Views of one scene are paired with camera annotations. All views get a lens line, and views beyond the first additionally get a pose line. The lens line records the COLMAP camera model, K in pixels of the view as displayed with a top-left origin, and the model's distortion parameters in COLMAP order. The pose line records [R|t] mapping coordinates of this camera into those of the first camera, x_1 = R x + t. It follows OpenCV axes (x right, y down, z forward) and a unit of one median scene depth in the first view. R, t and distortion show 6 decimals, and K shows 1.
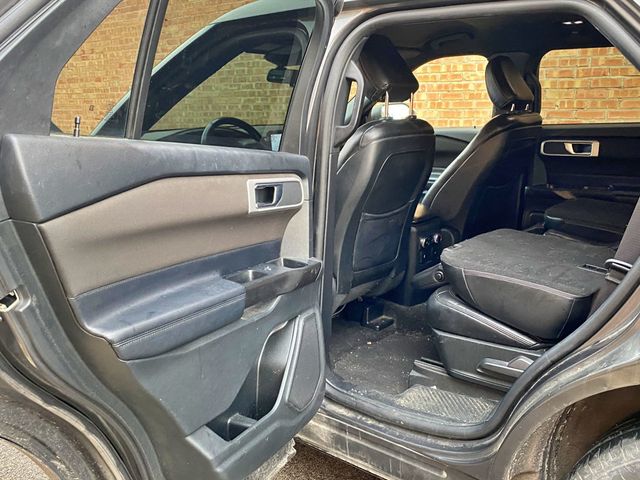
lens RADIAL K [[617.6, 0, 320.0], [0, 617.6, 240.0], [0, 0, 1]] dist [-0.002488, -0.027859]
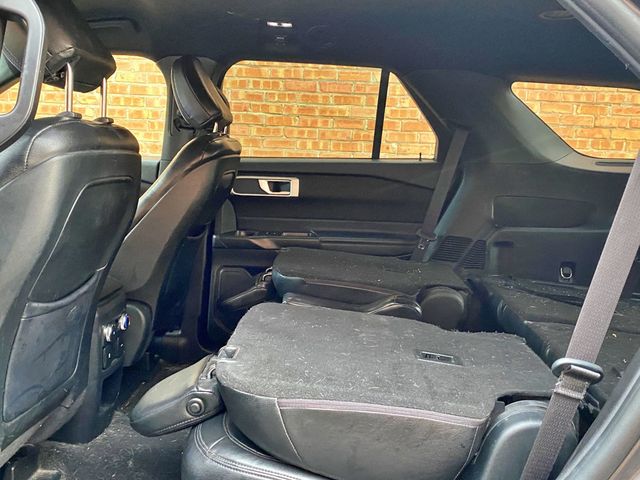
lens RADIAL K [[603.7, 0, 320.0], [0, 603.7, 240.0], [0, 0, 1]] dist [0.117495, -0.236594]
pose [[0.780835, -0.039026, 0.623518, -0.041360], [0.083777, 0.995573, -0.042602, -0.044445], [-0.619095, 0.085502, 0.780648, 0.391694]]
